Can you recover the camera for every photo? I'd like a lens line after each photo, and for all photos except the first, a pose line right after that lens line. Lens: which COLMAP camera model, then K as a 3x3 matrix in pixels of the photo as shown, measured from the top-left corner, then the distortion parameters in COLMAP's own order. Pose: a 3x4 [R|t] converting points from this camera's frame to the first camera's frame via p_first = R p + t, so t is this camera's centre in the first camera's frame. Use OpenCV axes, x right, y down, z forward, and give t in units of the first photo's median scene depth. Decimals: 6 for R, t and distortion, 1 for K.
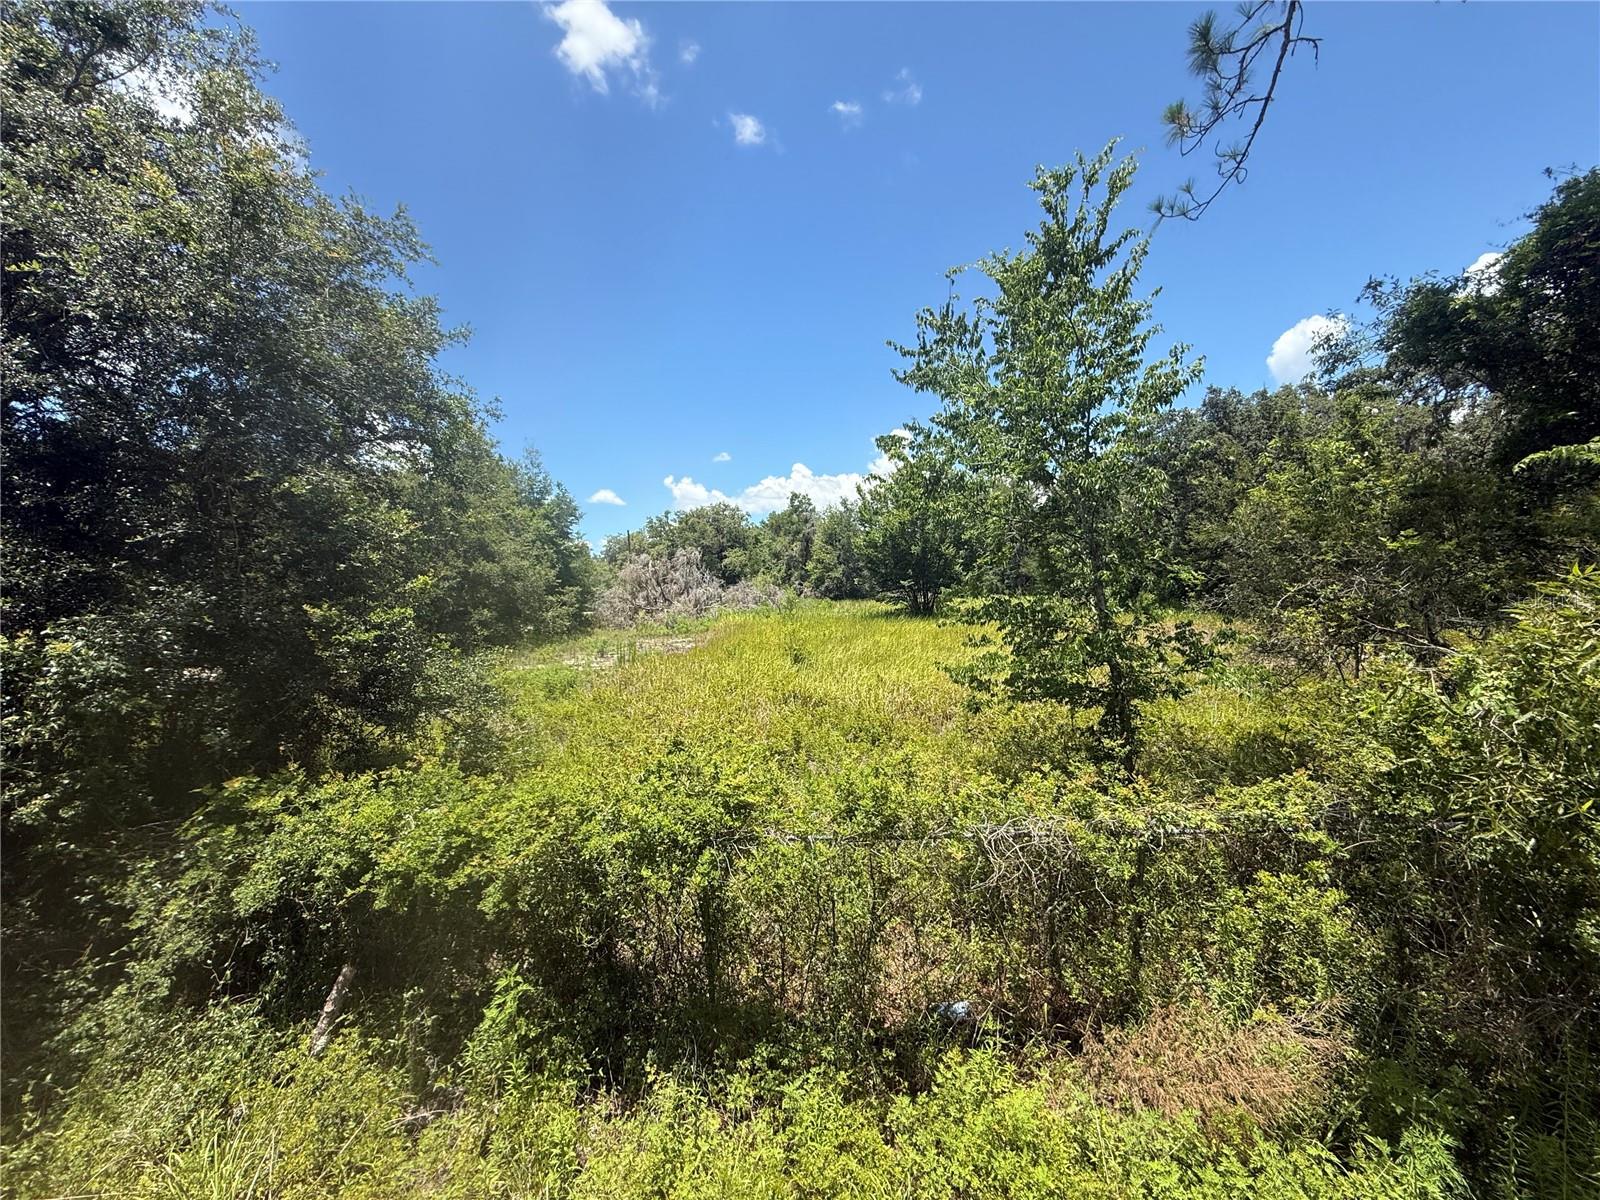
lens RADIAL K [[639.0, 0, 794.5], [0, 639.0, 601.7], [0, 0, 1]] dist [0.001491, -0.000261]
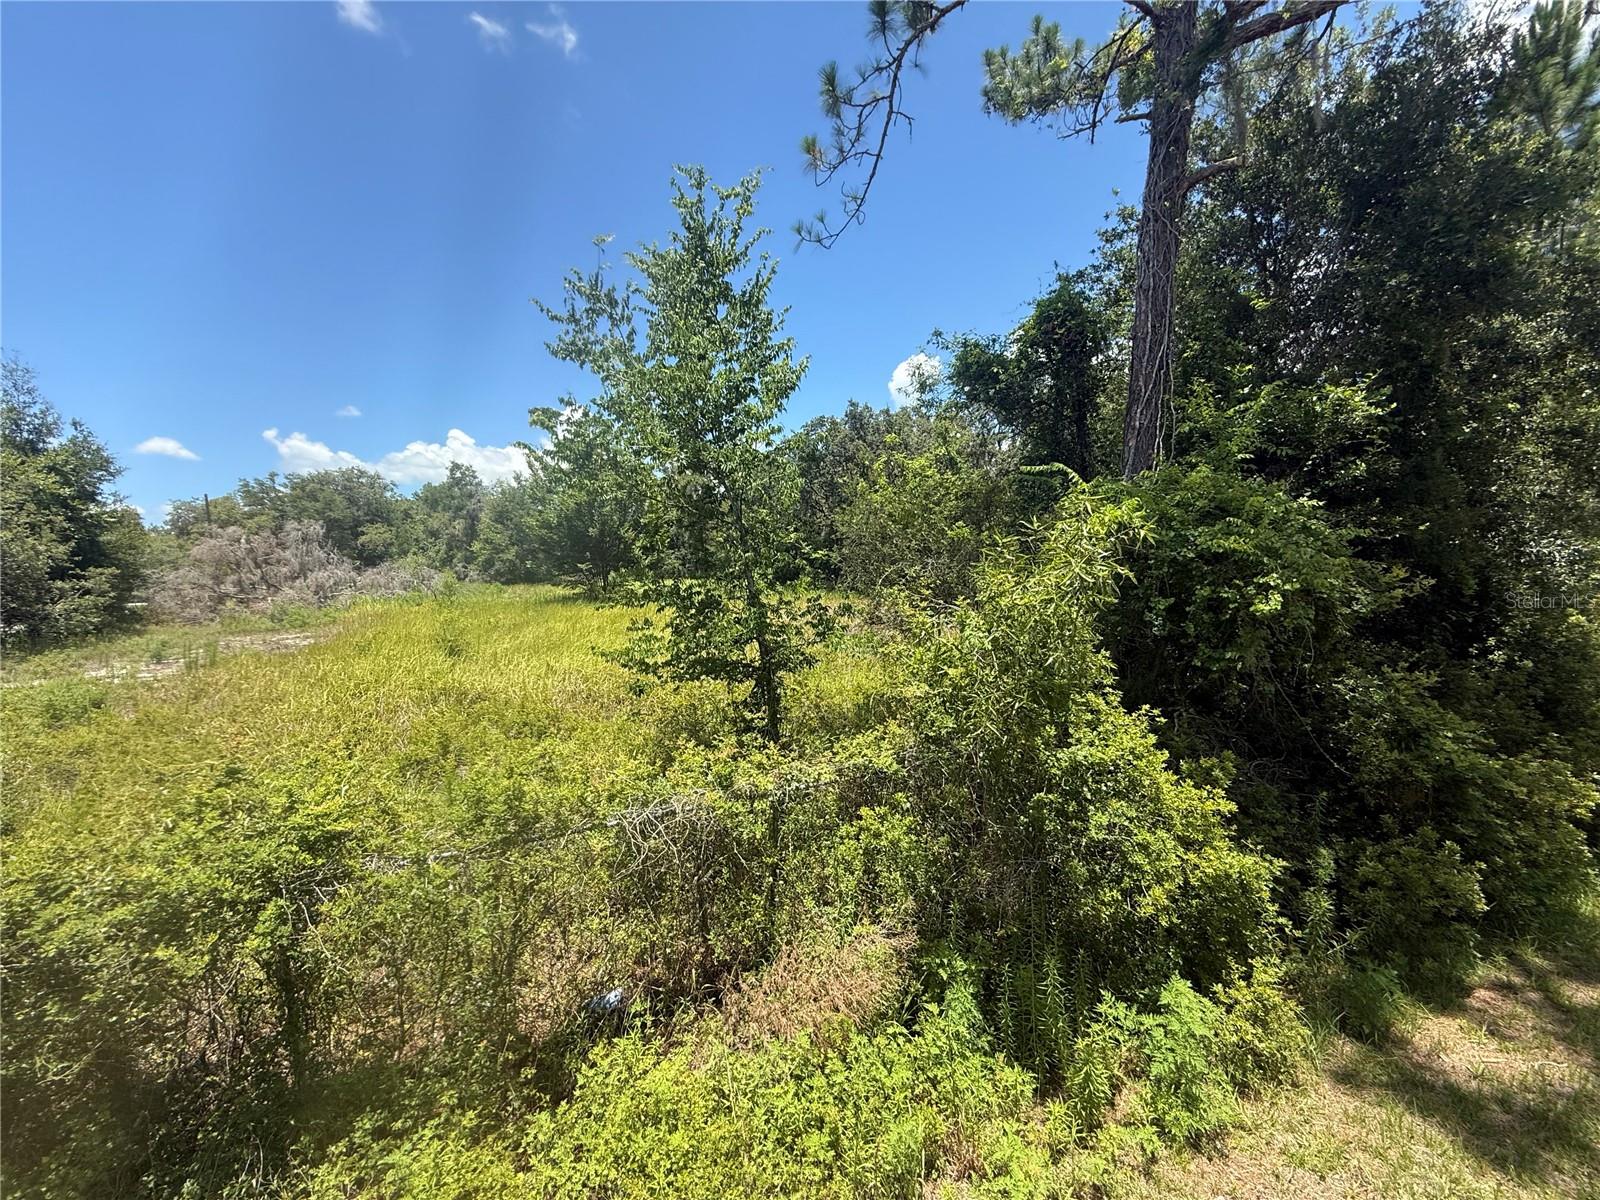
lens RADIAL K [[636.8, 0, 793.0], [0, 636.8, 602.7], [0, 0, 1]] dist [0.005510, -0.000258]
pose [[0.888898, -0.019960, 0.457669, 0.068503], [0.007551, 0.999553, 0.028928, 0.001666], [-0.458042, -0.022258, 0.888652, 0.012377]]
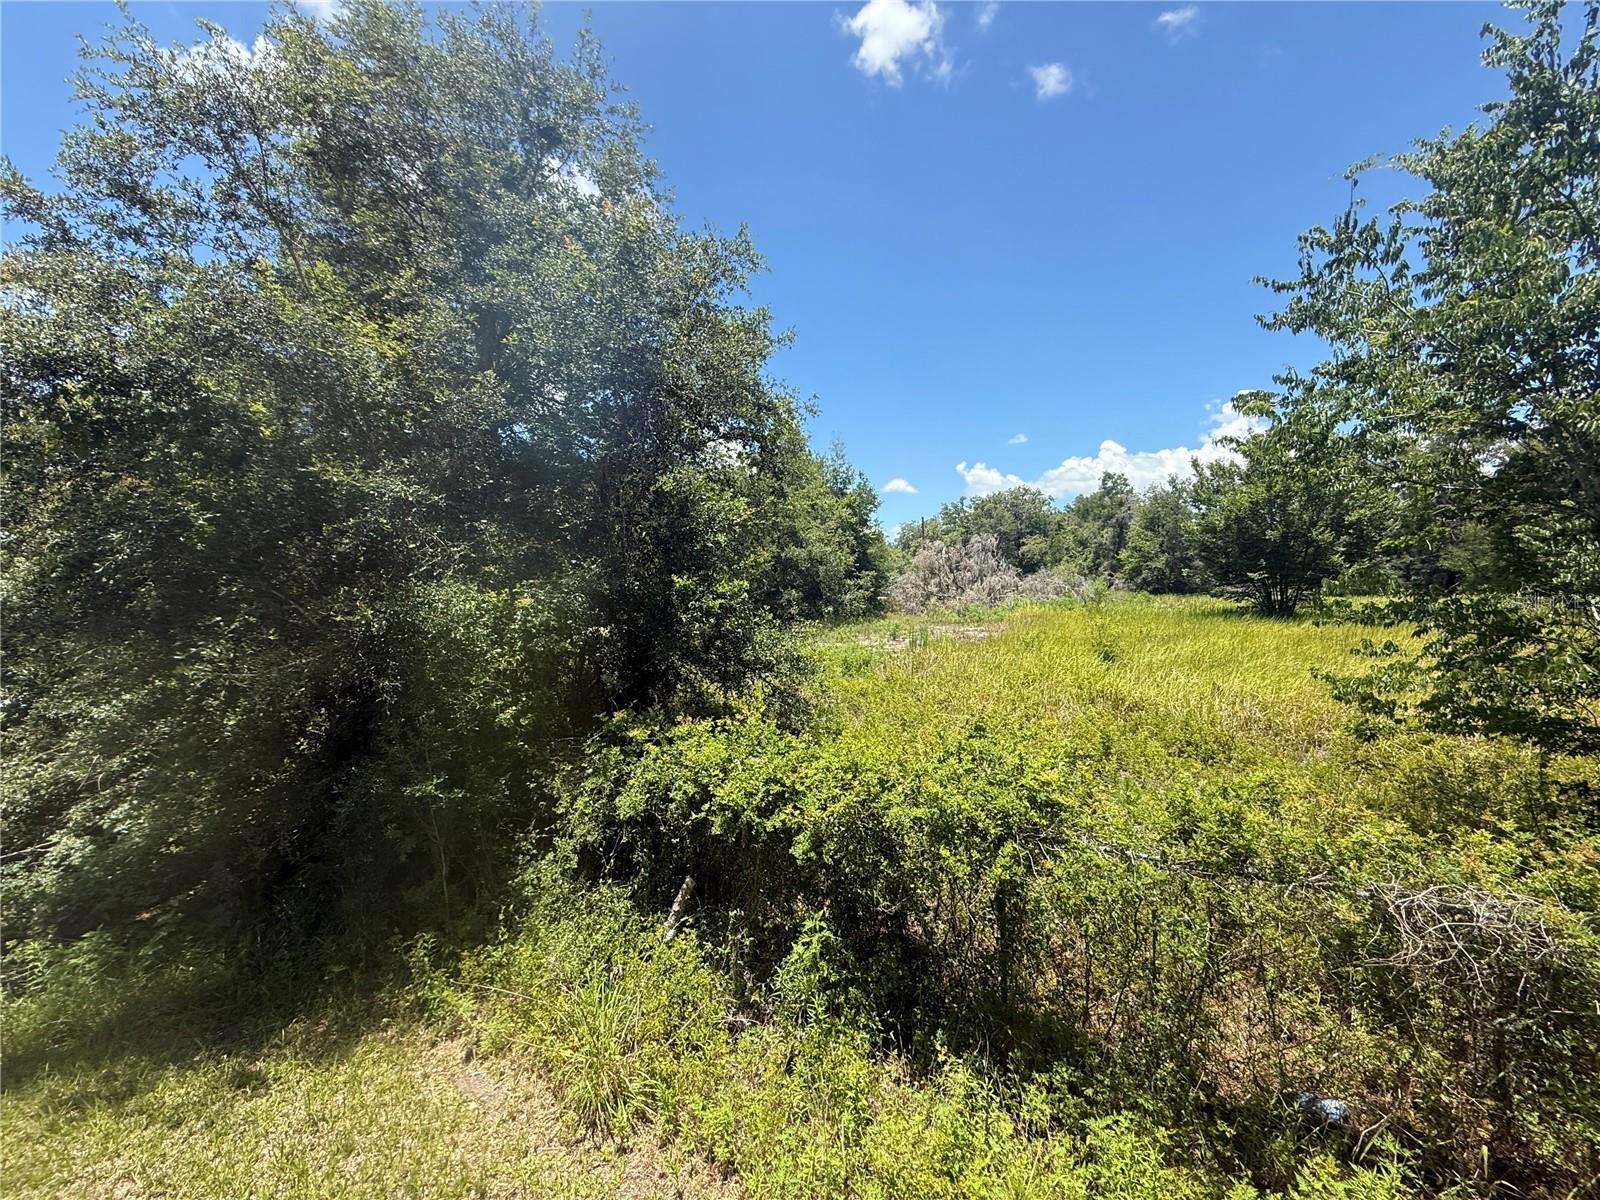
lens RADIAL K [[639.0, 0, 794.5], [0, 639.0, 601.7], [0, 0, 1]] dist [0.001491, -0.000261]
pose [[0.901765, 0.042159, -0.430165, -0.026297], [-0.034243, 0.999072, 0.026130, 0.014944], [0.430868, -0.008833, 0.902372, 0.008494]]
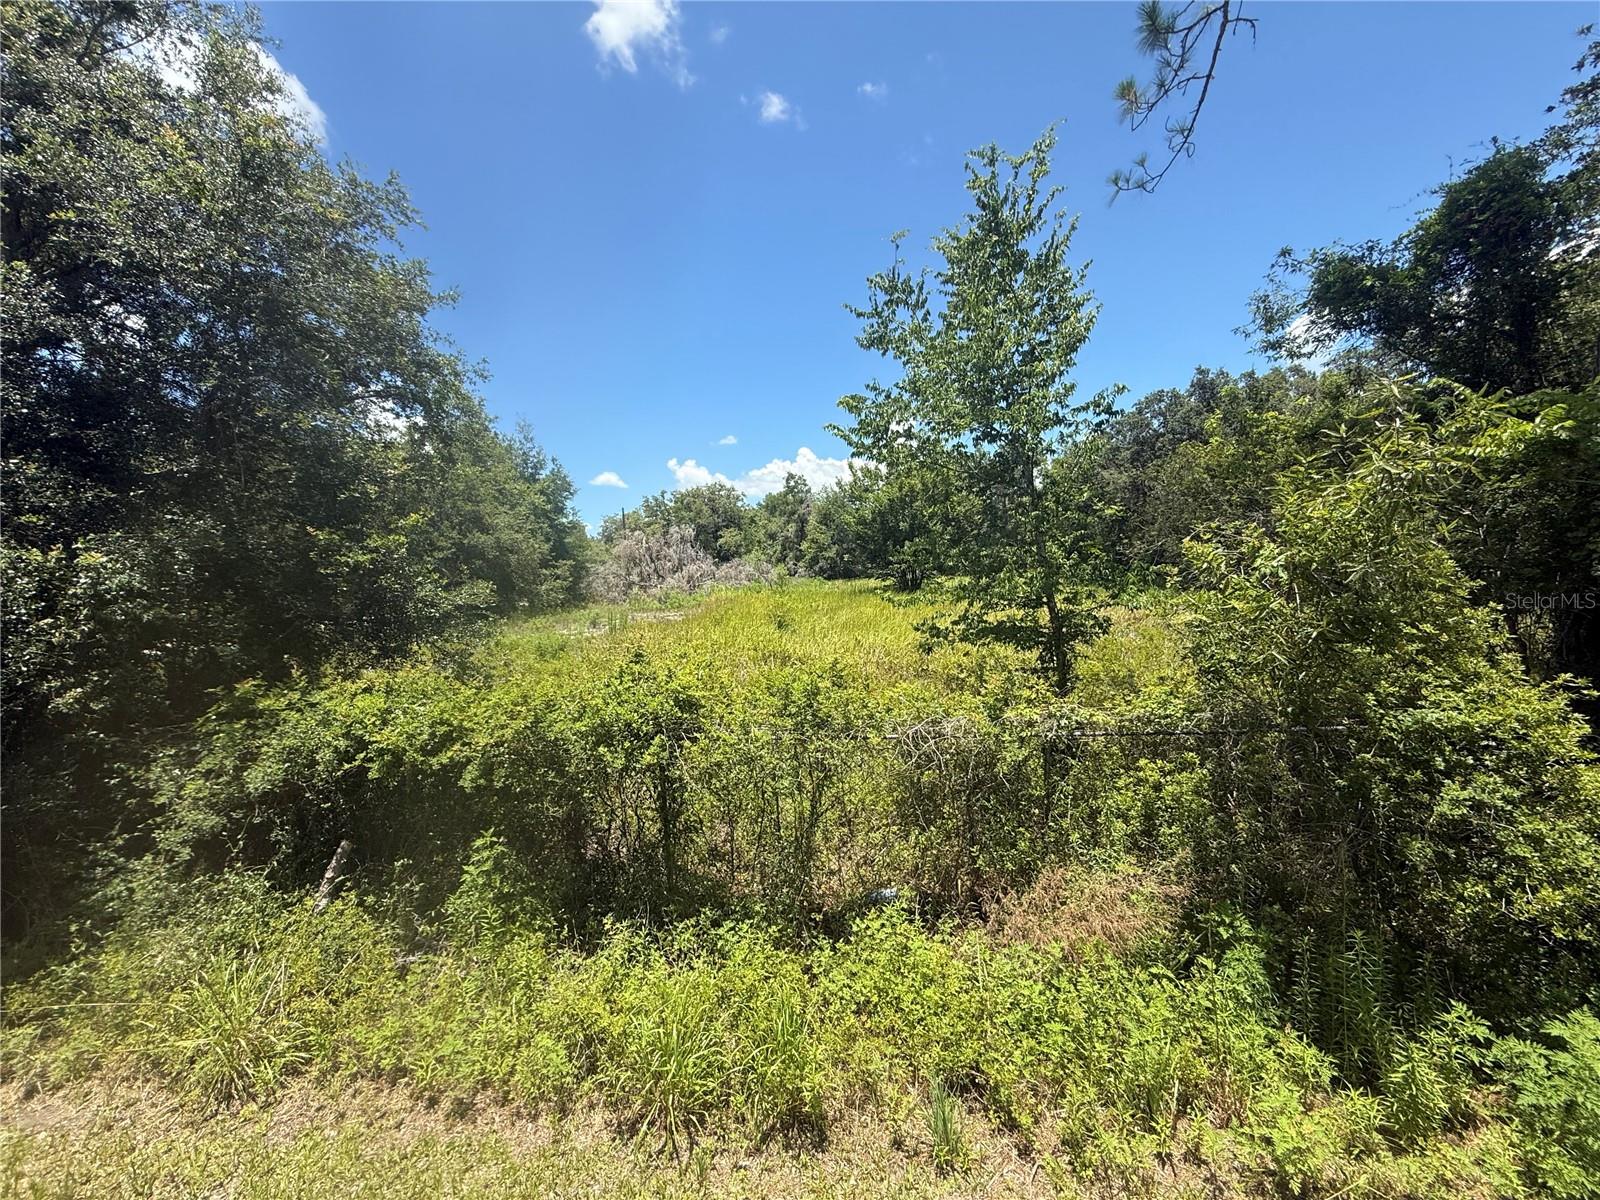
lens RADIAL K [[645.0, 0, 796.2], [0, 645.0, 605.2], [0, 0, 1]] dist [0.000385, -0.000227]
pose [[0.999952, 0.009802, 0.000735, 0.091908], [-0.009817, 0.999680, 0.023294, 0.106519], [-0.000507, -0.023300, 0.999728, -0.129092]]
